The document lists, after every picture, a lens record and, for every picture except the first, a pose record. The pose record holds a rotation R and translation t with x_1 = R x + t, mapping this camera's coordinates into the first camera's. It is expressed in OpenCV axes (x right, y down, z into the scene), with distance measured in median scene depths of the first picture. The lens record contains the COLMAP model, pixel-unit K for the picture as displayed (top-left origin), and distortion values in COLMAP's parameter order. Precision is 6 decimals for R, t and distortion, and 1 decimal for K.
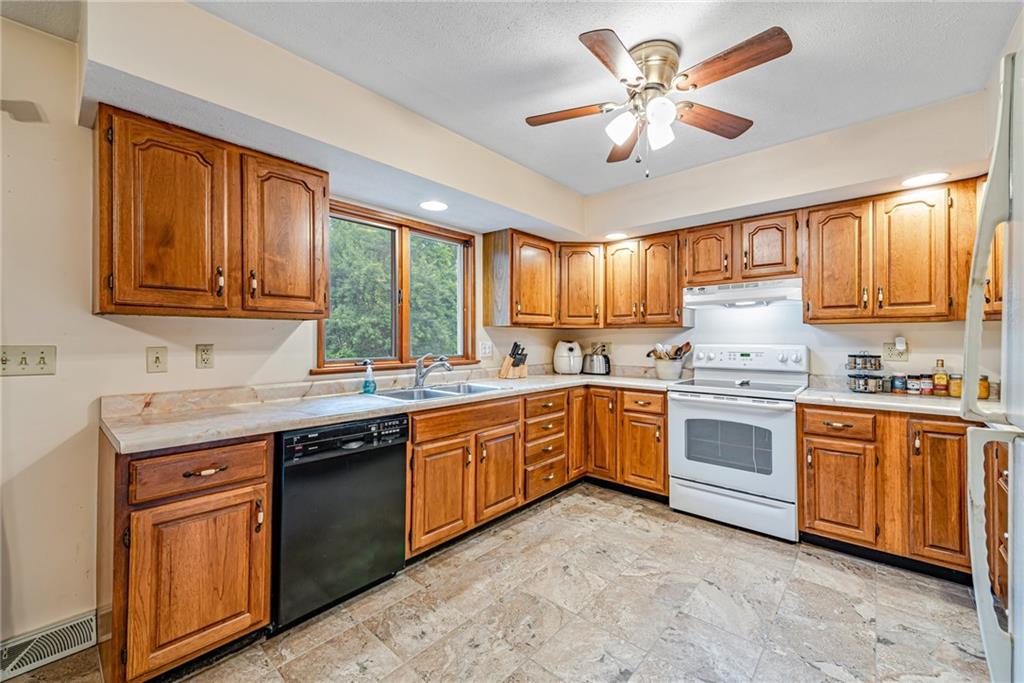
lens RADIAL K [[416.9, 0, 508.5], [0, 416.9, 342.0], [0, 0, 1]] dist [0.010361, -0.000170]
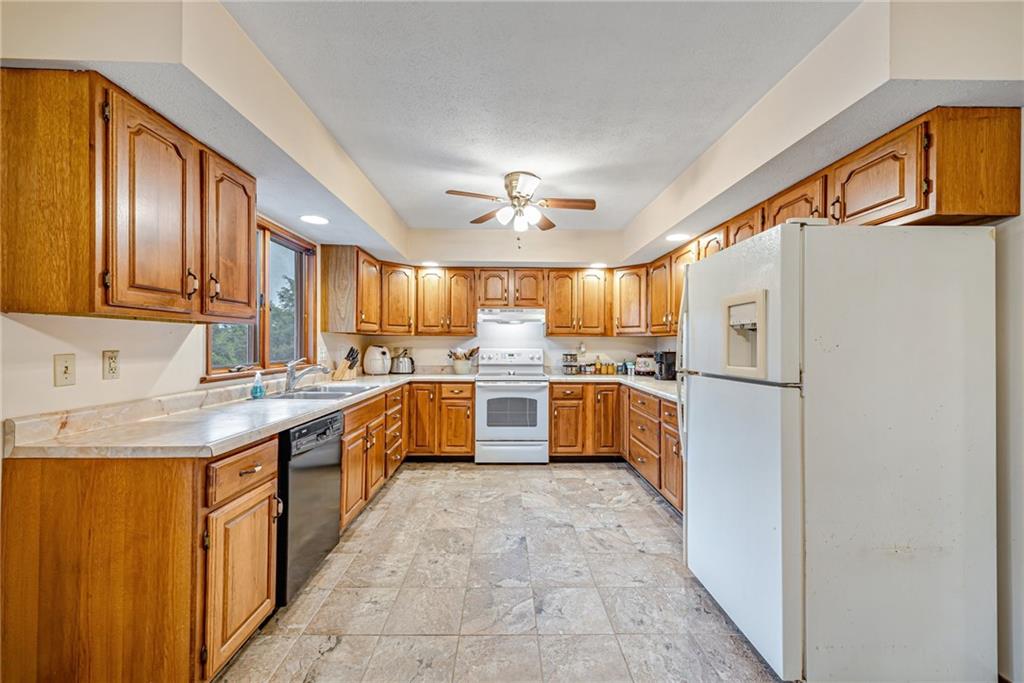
lens RADIAL K [[410.8, 0, 515.3], [0, 410.8, 349.4], [0, 0, 1]] dist [0.007784, -0.000084]
pose [[0.726398, -0.005010, 0.687256, -0.552083], [-0.000738, 0.999967, 0.008069, -0.002850], [-0.687273, -0.006368, 0.726371, -0.126201]]
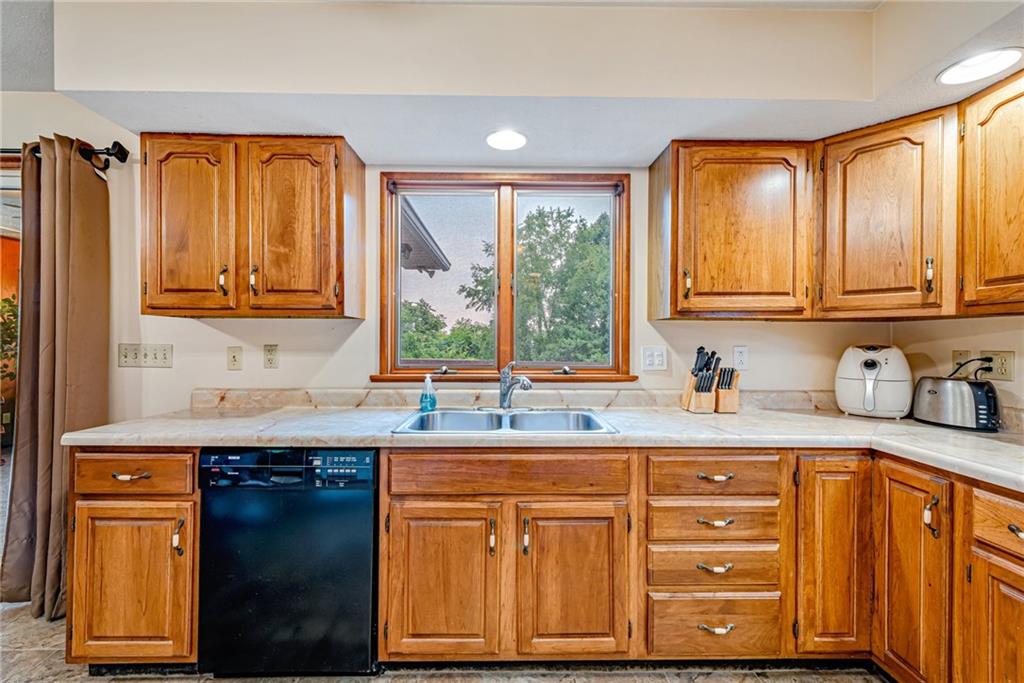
lens RADIAL K [[432.7, 0, 510.3], [0, 432.7, 344.2], [0, 0, 1]] dist [0.009189, -0.000151]
pose [[0.675502, 0.008145, -0.737313, 0.350933], [-0.009527, 0.999952, 0.002319, -0.003063], [0.737297, 0.005458, 0.675547, 0.559791]]
